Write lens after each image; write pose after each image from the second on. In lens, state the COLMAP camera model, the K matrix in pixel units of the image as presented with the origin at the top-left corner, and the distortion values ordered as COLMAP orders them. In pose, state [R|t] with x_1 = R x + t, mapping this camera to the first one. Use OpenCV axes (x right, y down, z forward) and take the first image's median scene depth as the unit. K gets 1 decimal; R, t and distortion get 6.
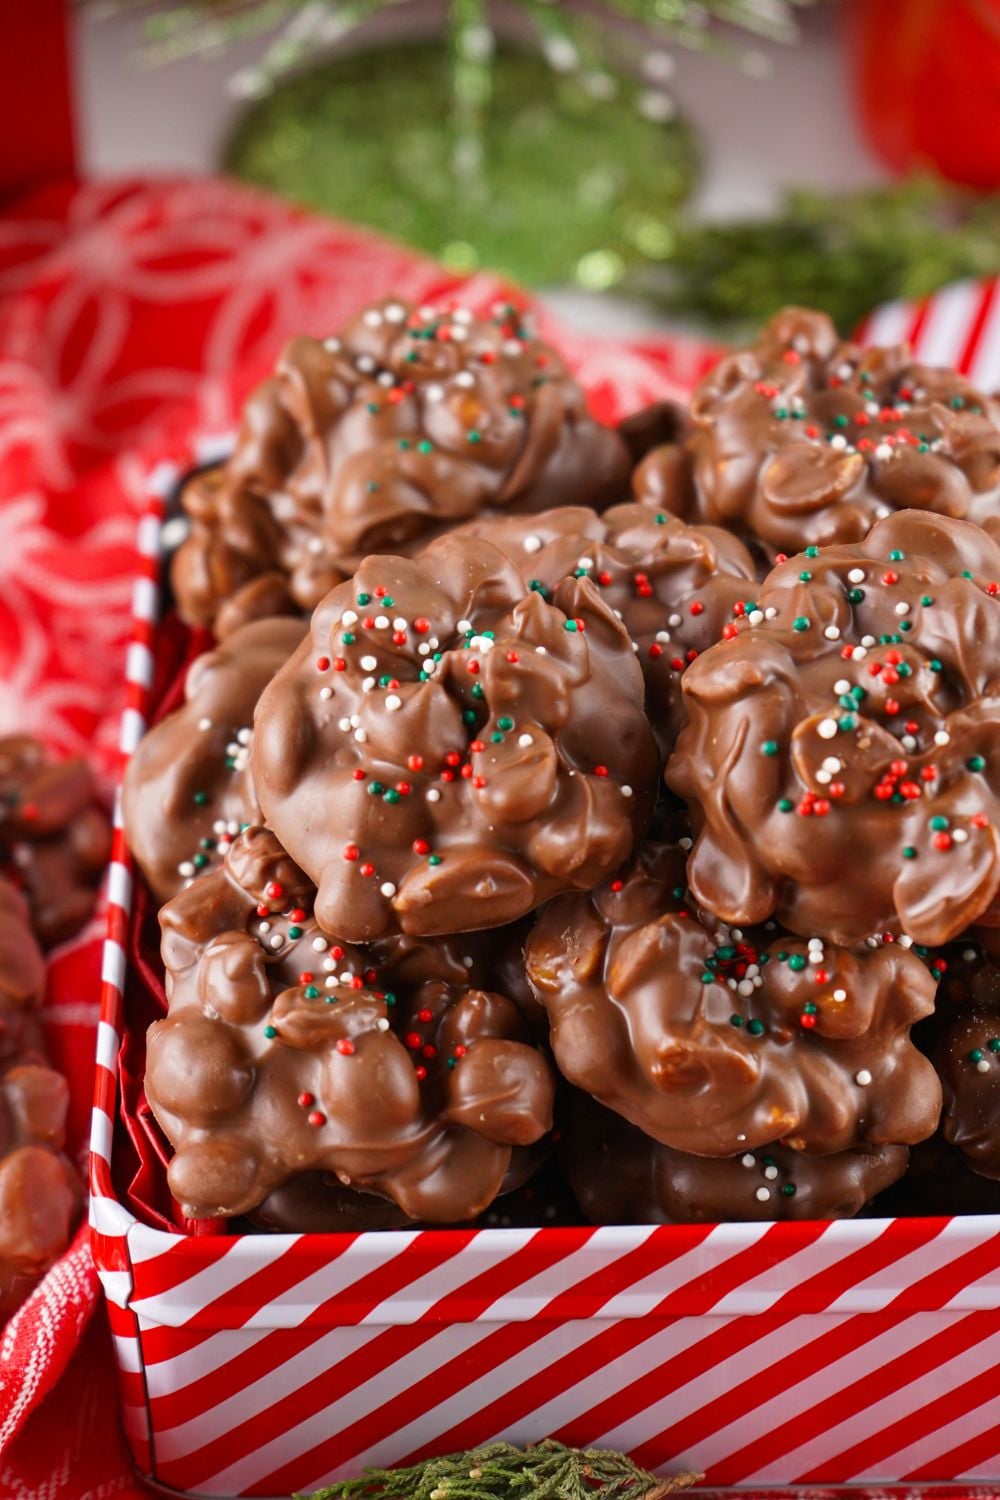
lens RADIAL K [[3257.4, 0, 522.2], [0, 3257.4, 734.5], [0, 0, 1]] dist [-0.126769, 0.000000]
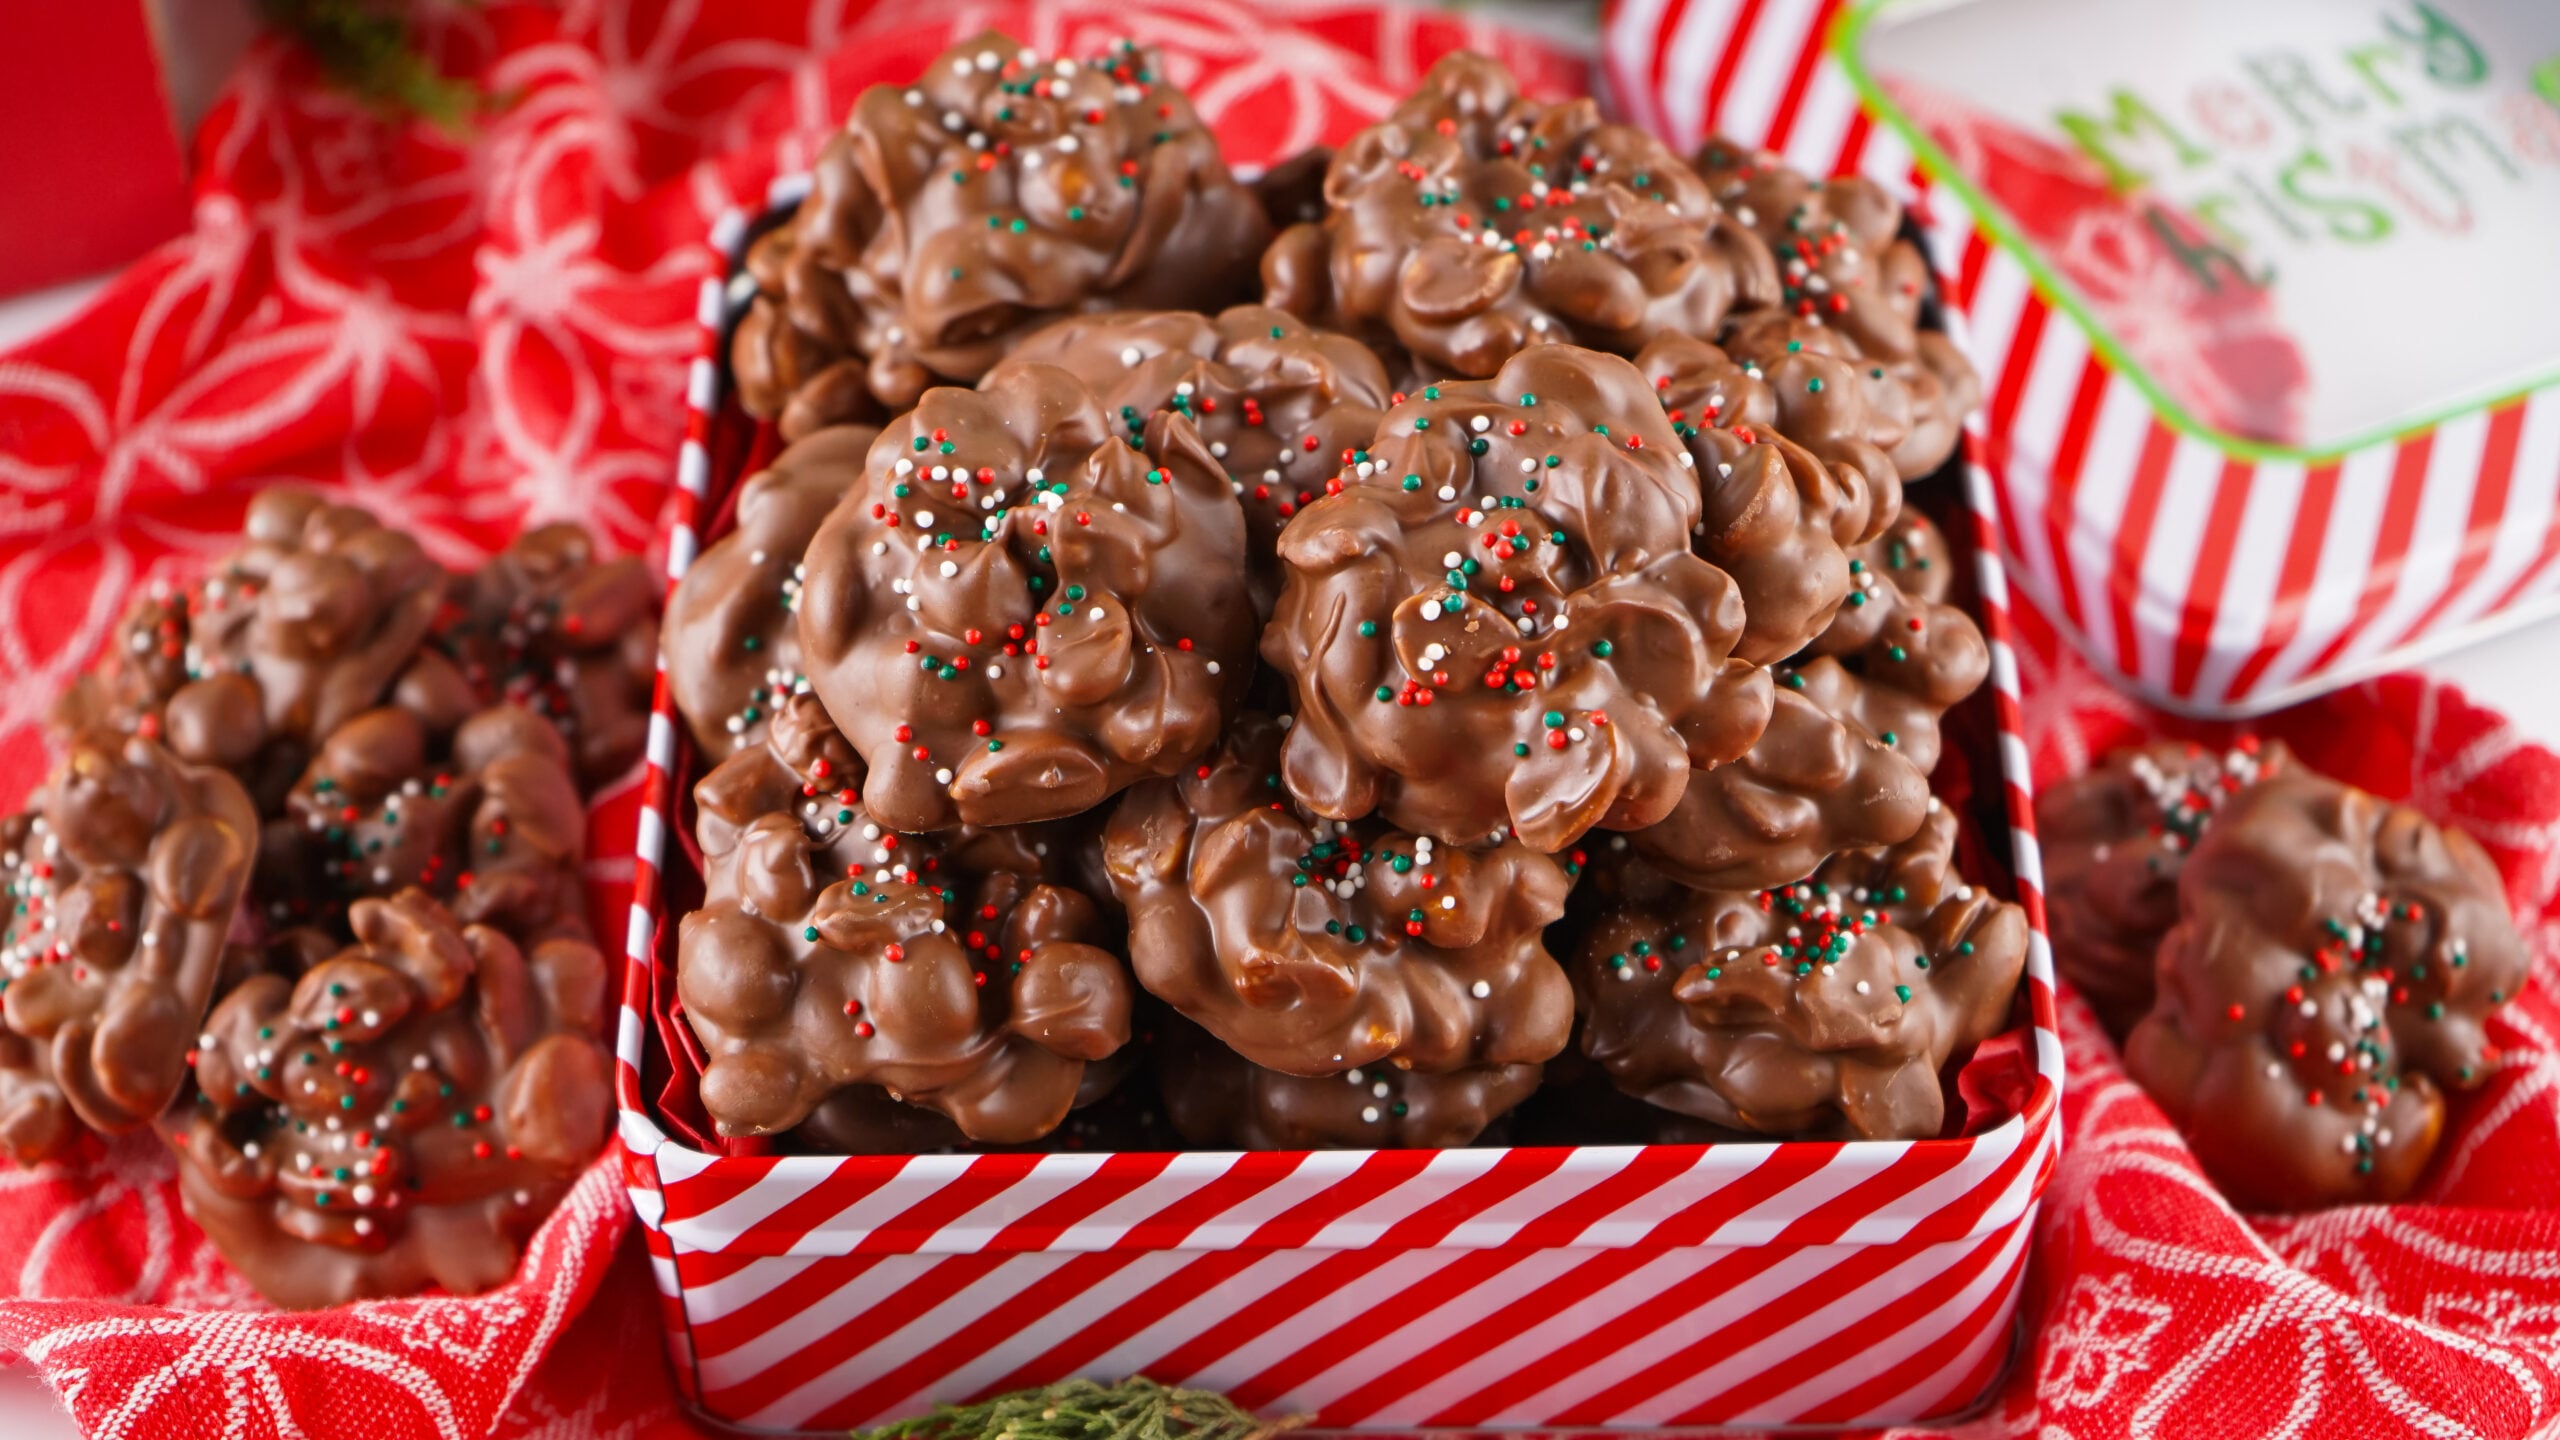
lens RADIAL K [[4673.9, 0, 1279.3], [0, 4673.9, 776.6], [0, 0, 1]] dist [-0.169248, 0.000000]
pose [[0.999470, 0.012511, -0.030063, 0.088088], [-0.008738, 0.992432, 0.122487, -0.108527], [0.031368, -0.122160, 0.992015, -0.263082]]
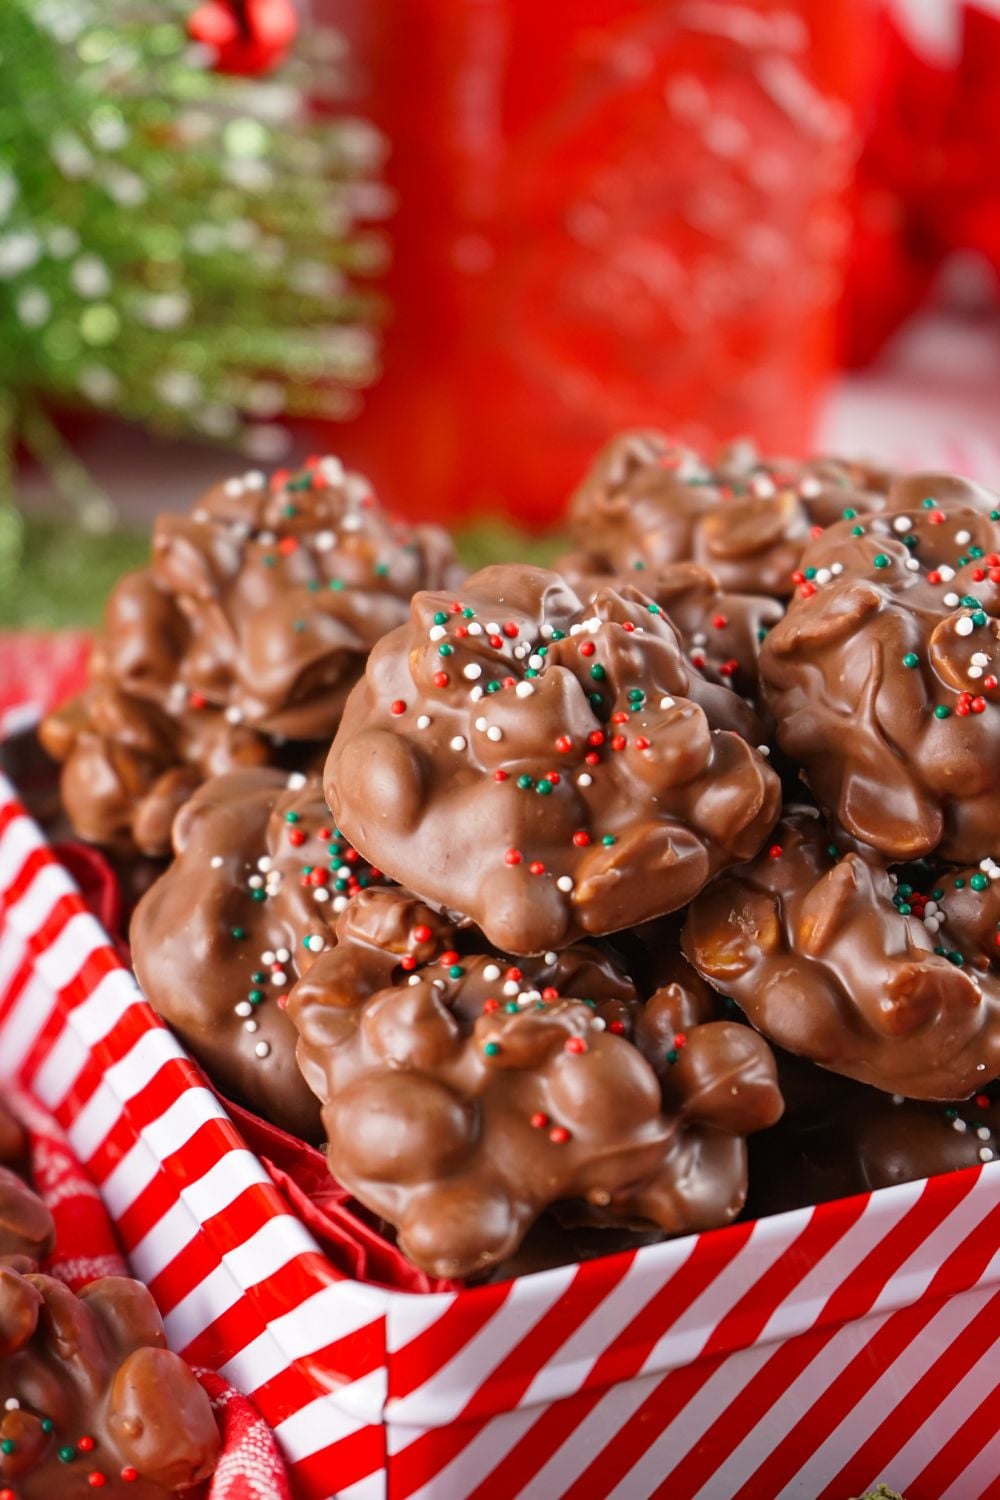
lens RADIAL K [[3257.4, 0, 500.0], [0, 3257.4, 764.0], [0, 0, 1]] dist [-0.126769, 0.000000]
pose [[0.926760, -0.152383, 0.343360, -0.365204], [0.244661, 0.938435, -0.243886, 0.233213], [-0.285057, 0.310030, 0.906986, 0.157843]]
